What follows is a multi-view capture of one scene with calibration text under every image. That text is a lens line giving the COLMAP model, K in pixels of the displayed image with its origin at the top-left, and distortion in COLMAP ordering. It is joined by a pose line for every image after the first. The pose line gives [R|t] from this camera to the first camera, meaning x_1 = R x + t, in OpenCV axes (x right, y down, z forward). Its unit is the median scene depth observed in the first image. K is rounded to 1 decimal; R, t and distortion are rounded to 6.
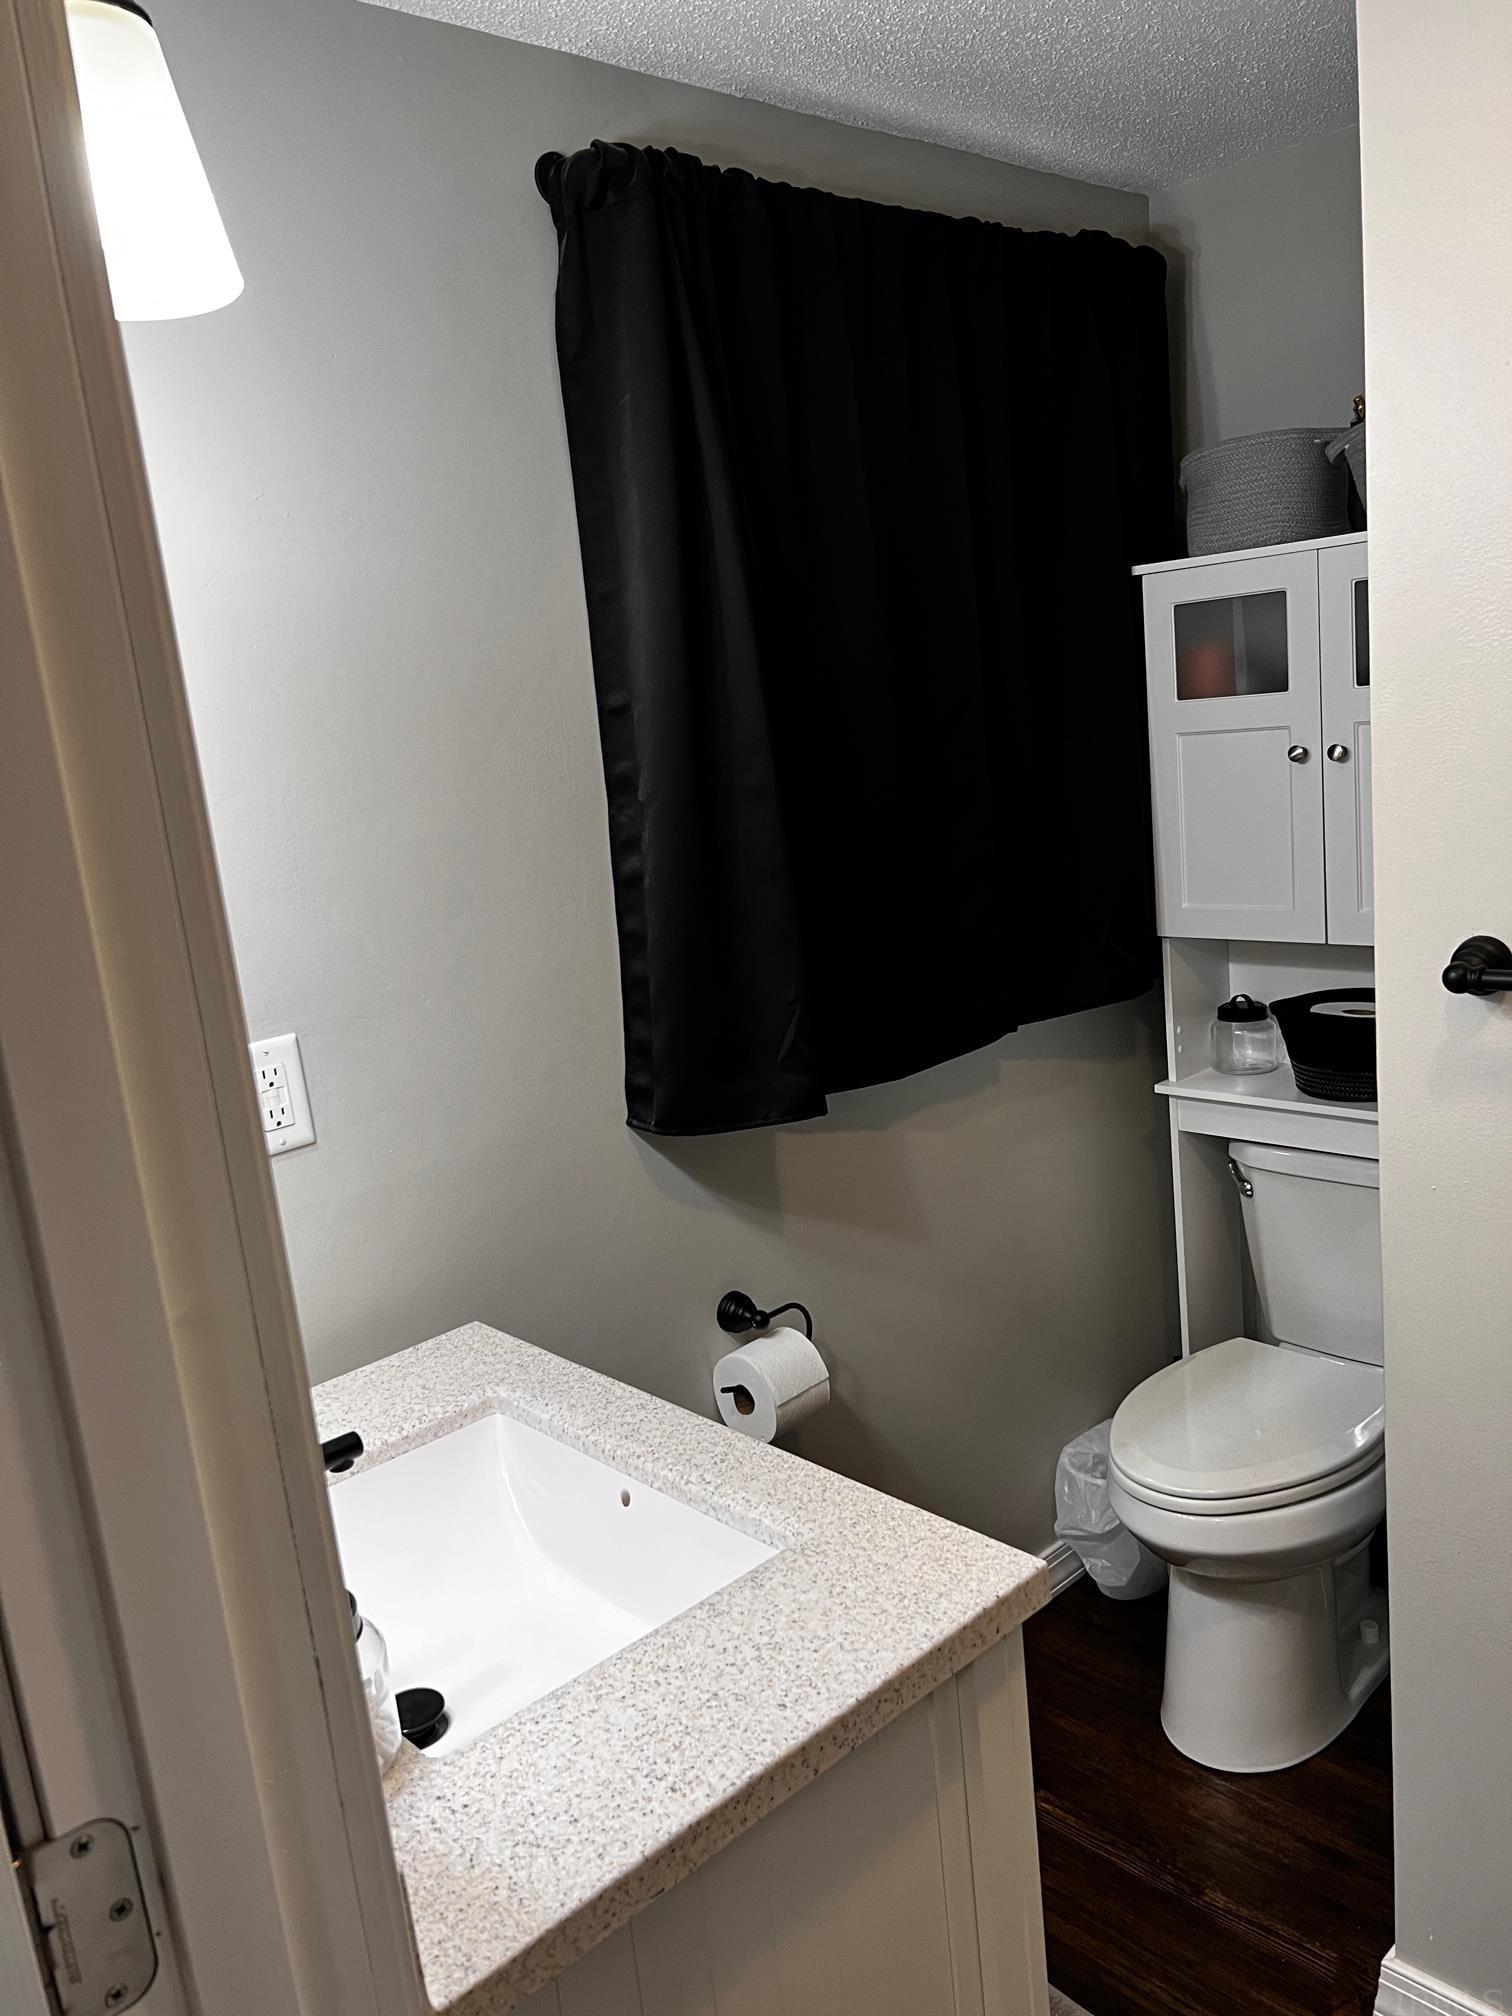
lens RADIAL K [[1528.9, 0, 752.2], [0, 1528.9, 1022.5], [0, 0, 1]] dist [0.059682, -0.077018]
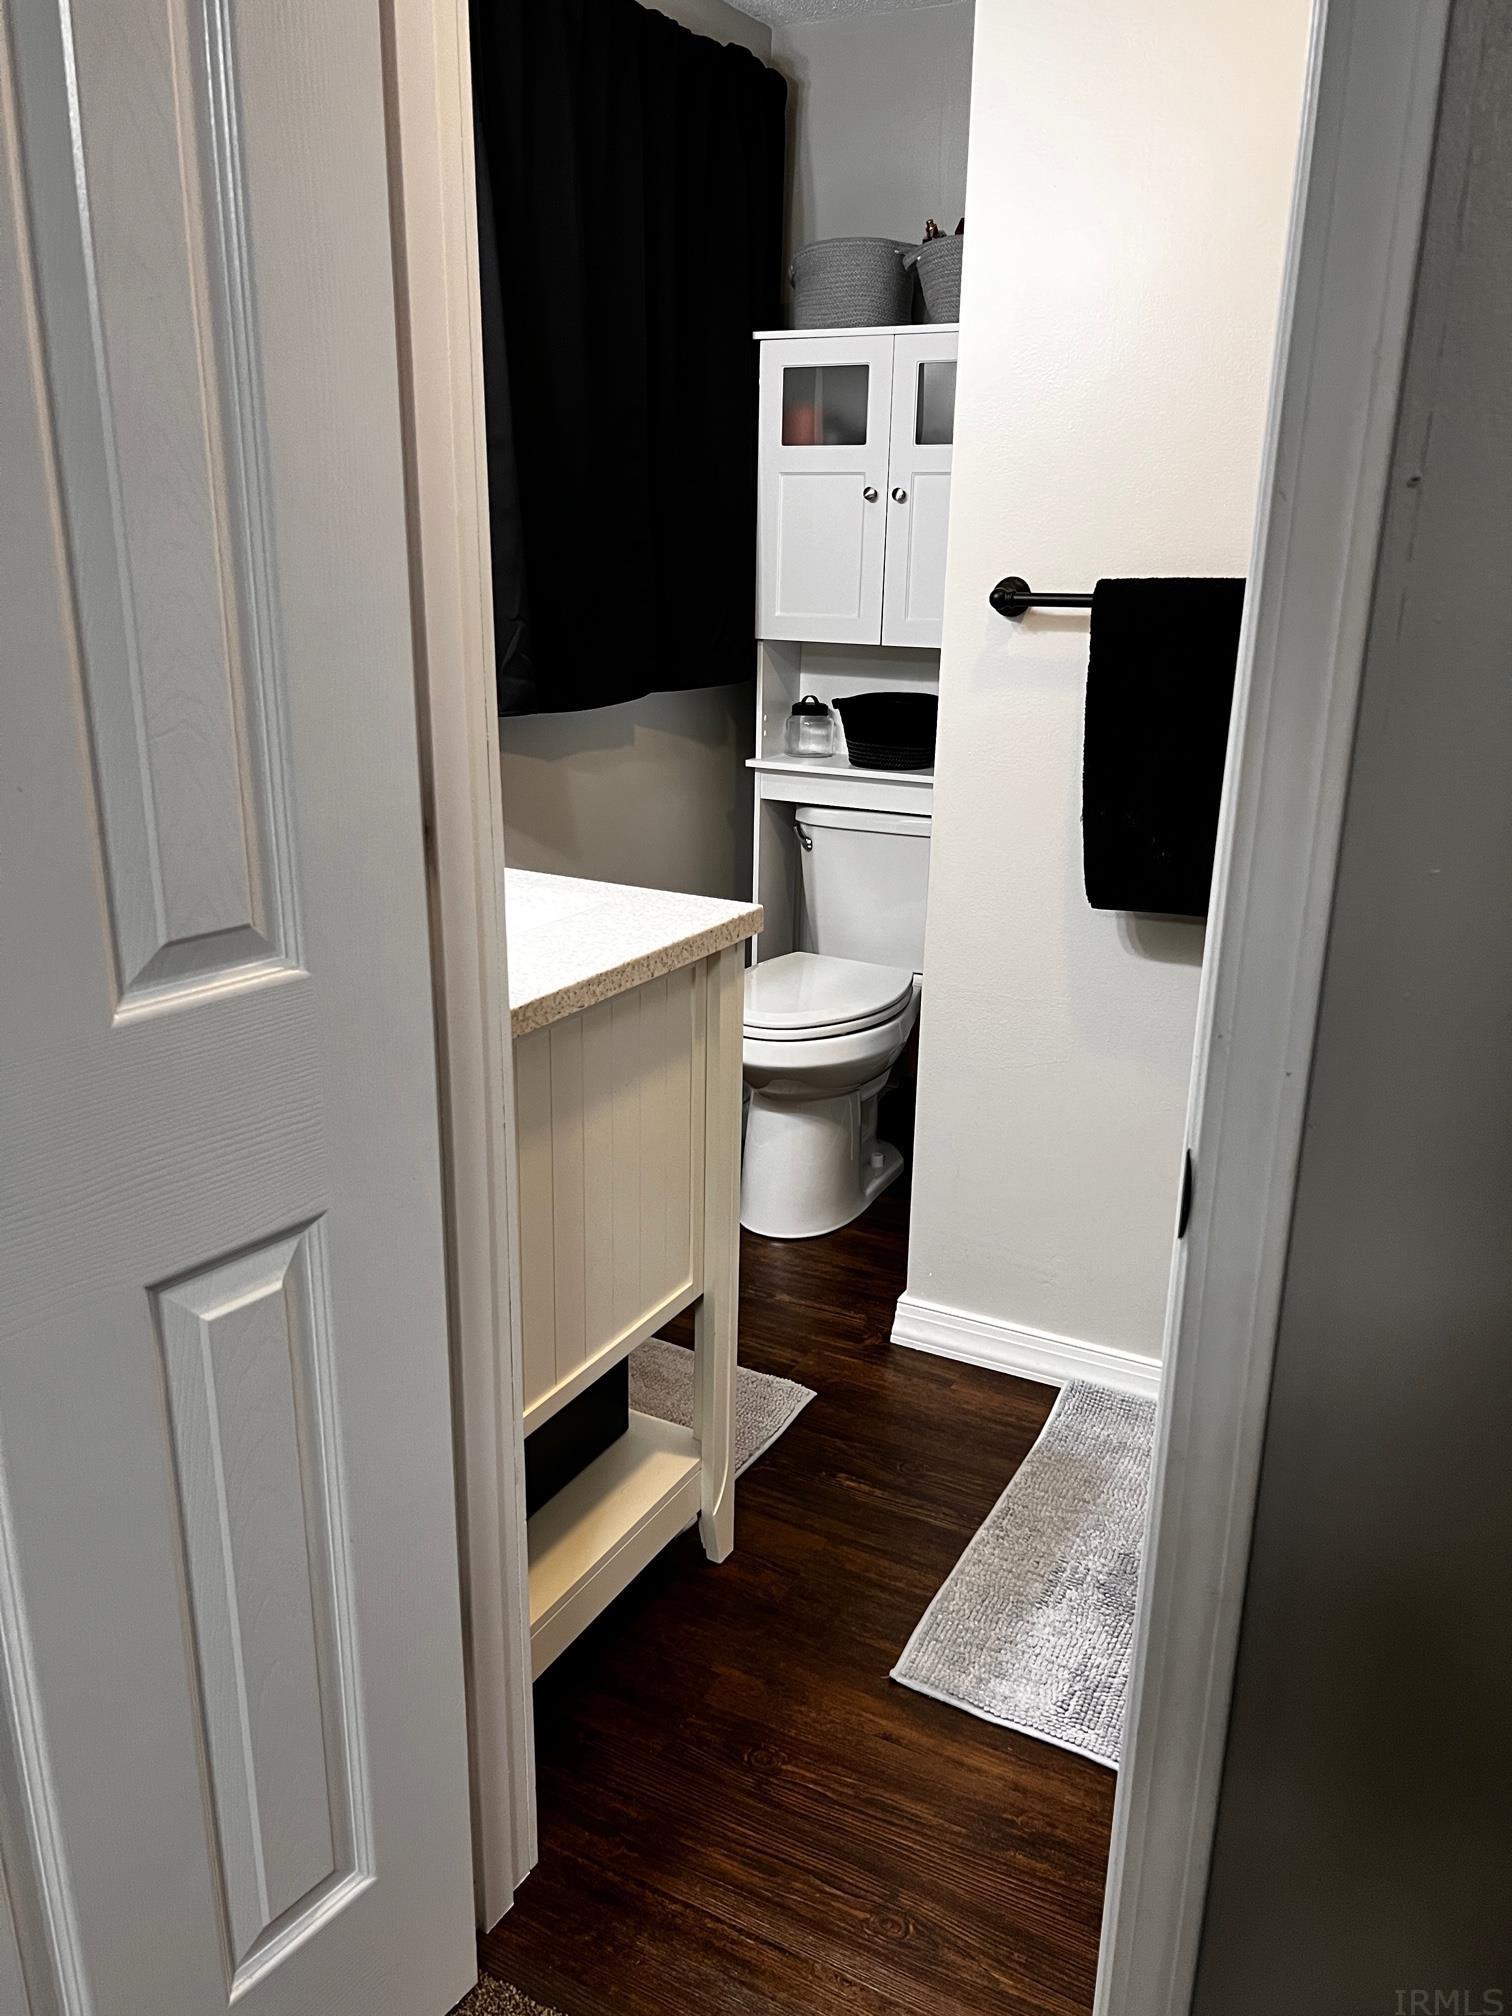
lens RADIAL K [[1528.9, 0, 752.2], [0, 1528.9, 1022.5], [0, 0, 1]] dist [0.059682, -0.077018]
pose [[0.941476, 0.016956, 0.336654, -0.171323], [-0.046326, 0.995766, 0.079401, 0.168978], [-0.333882, -0.090350, 0.938275, -0.240587]]
